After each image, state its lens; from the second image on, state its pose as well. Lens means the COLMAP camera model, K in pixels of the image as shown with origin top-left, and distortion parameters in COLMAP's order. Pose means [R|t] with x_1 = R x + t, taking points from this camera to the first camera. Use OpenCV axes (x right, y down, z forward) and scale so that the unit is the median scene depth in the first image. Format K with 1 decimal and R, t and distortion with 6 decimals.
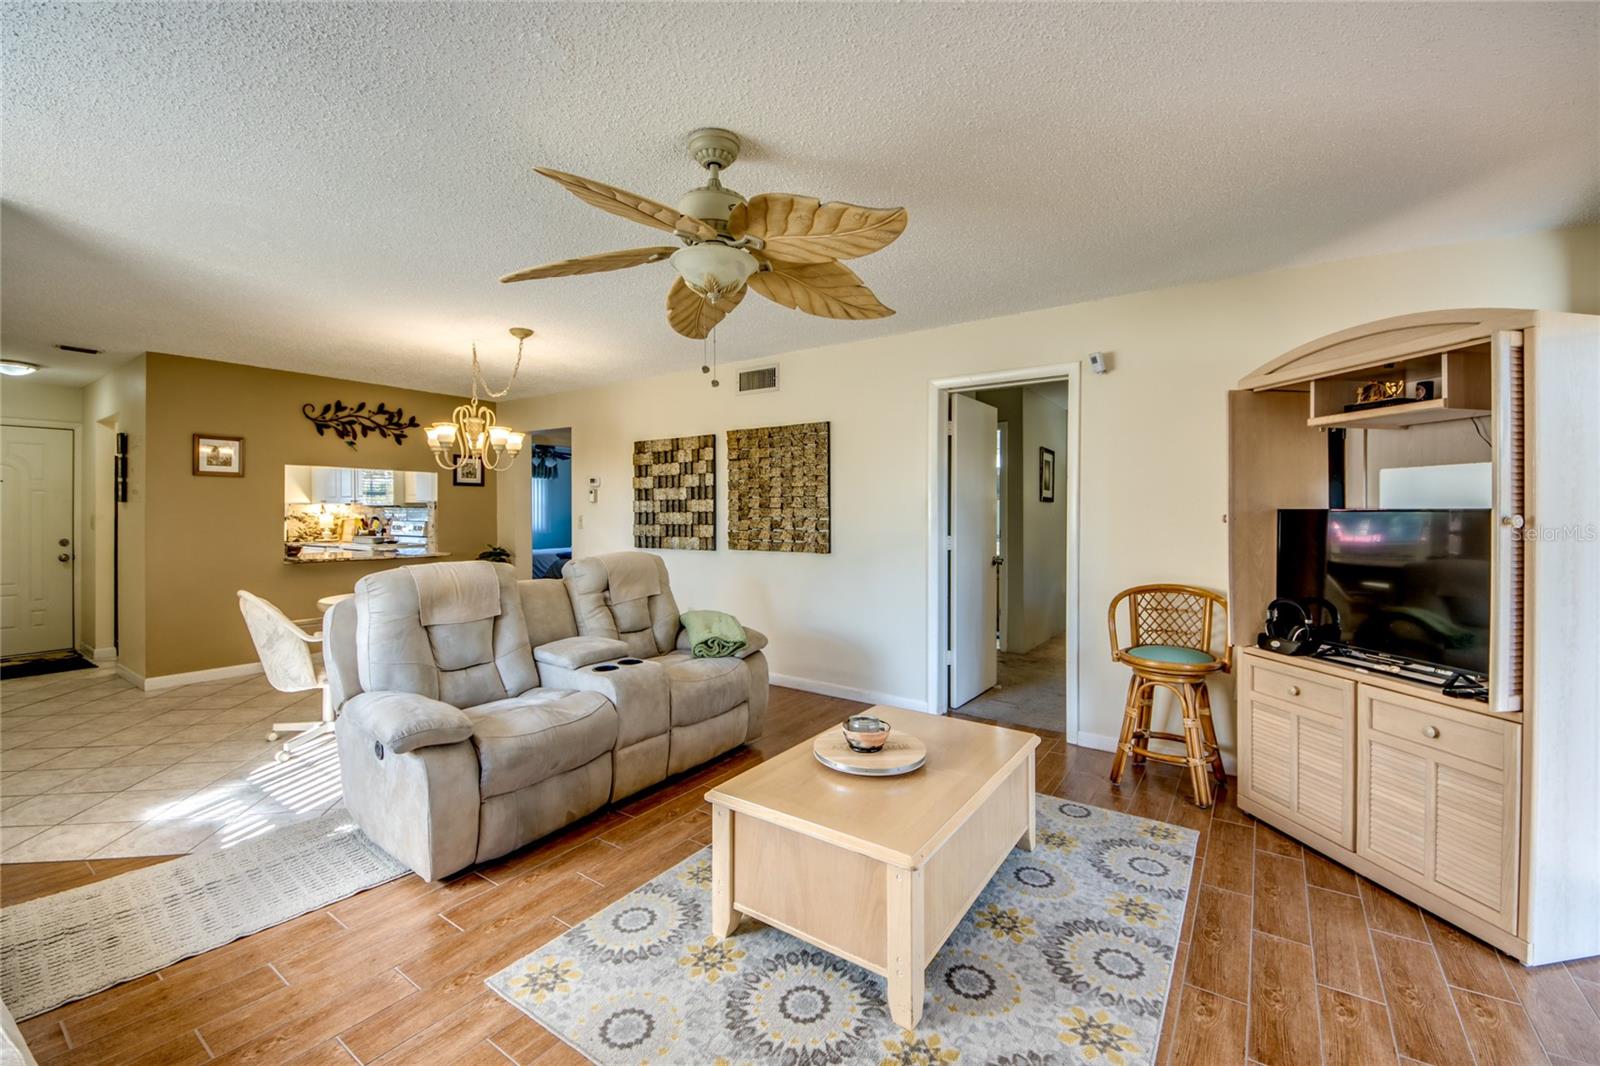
lens RADIAL K [[662.7, 0, 793.3], [0, 662.7, 531.5], [0, 0, 1]] dist [0.042679, -0.035205]
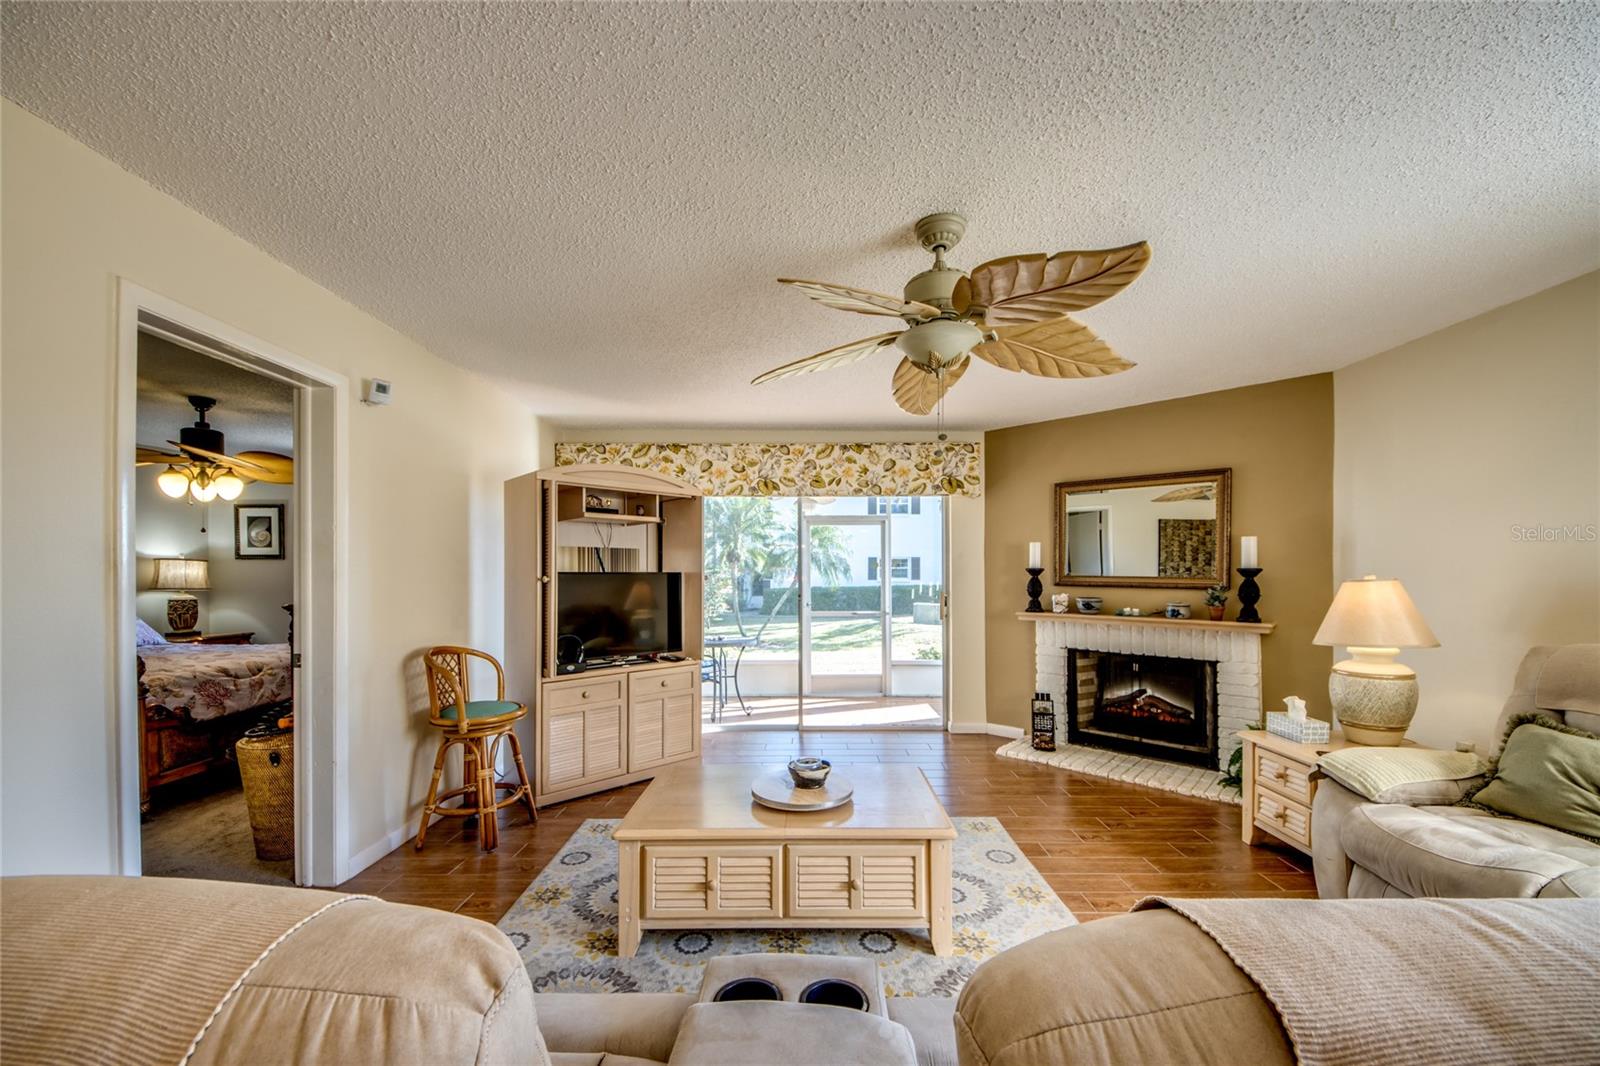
lens RADIAL K [[603.4, 0, 810.2], [0, 603.4, 576.2], [0, 0, 1]] dist [0.037626, -0.024471]
pose [[-0.585902, -0.004747, 0.810368, -0.332430], [0.022088, 0.999518, 0.021824, -0.021839], [-0.810081, 0.030686, -0.585514, 0.748160]]
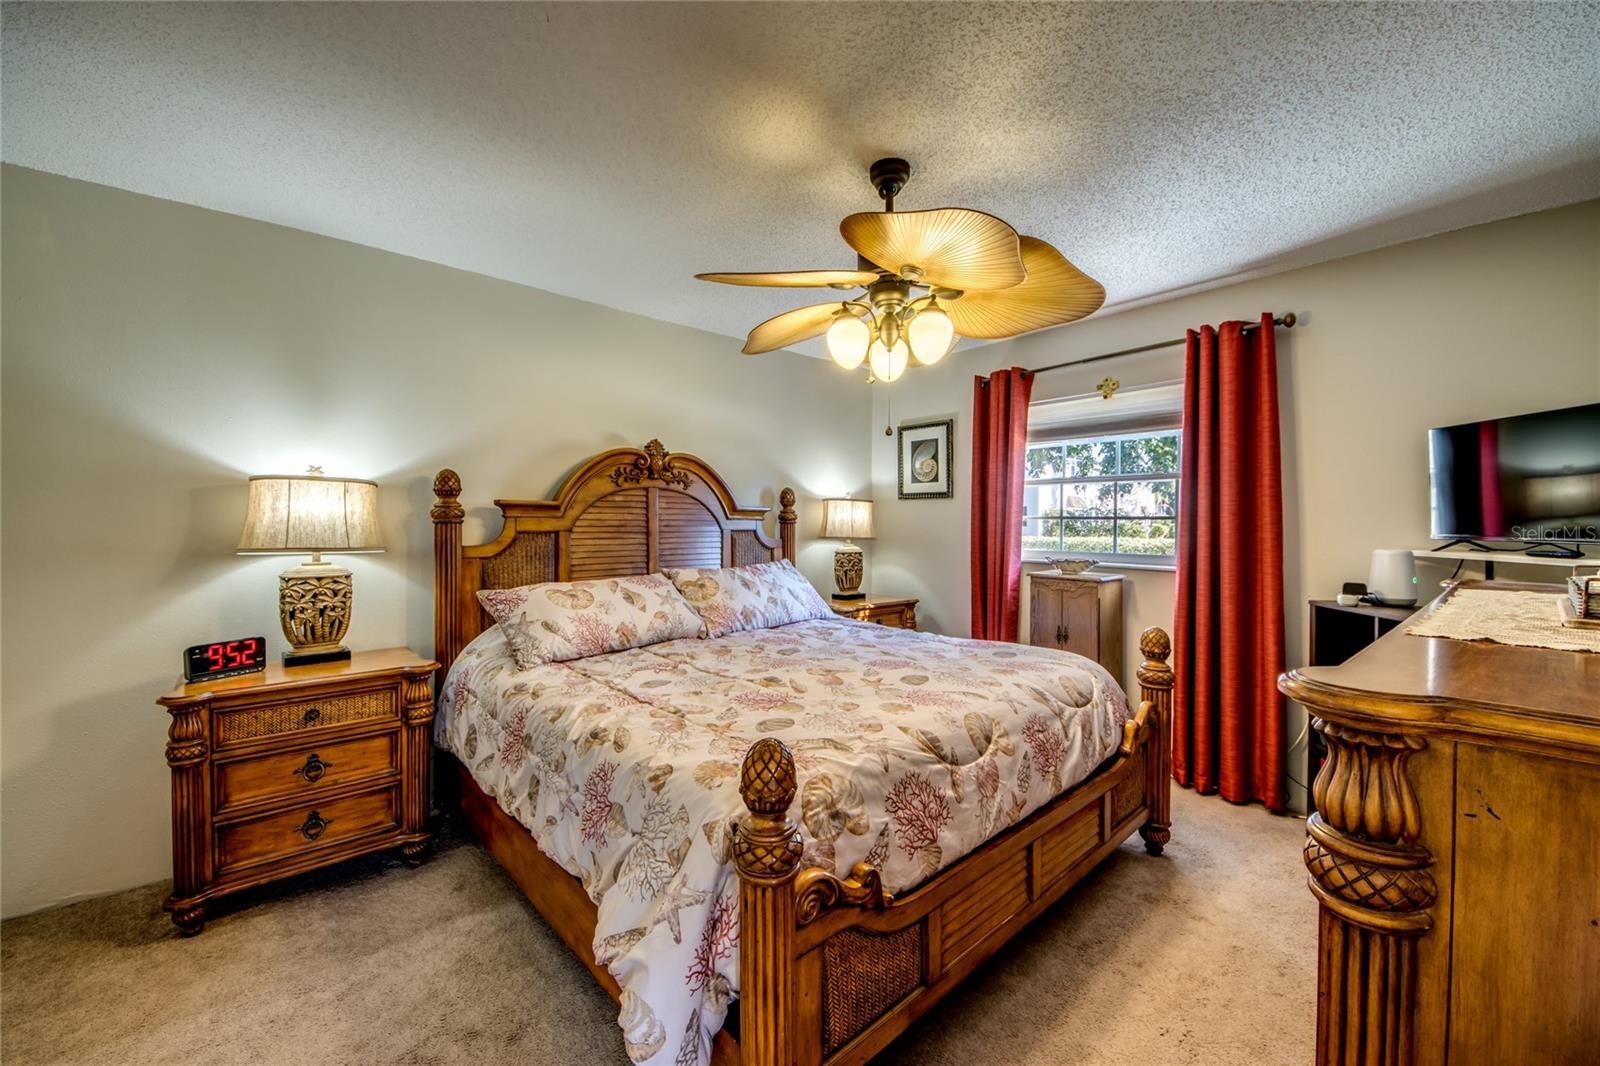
lens RADIAL K [[603.4, 0, 795.2], [0, 603.4, 528.7], [0, 0, 1]] dist [0.043006, -0.024064]
pose [[0.243422, -0.015159, 0.969802, 0.374434], [0.024938, 0.999645, 0.009366, -0.022994], [-0.969600, 0.021905, 0.243714, 0.884863]]
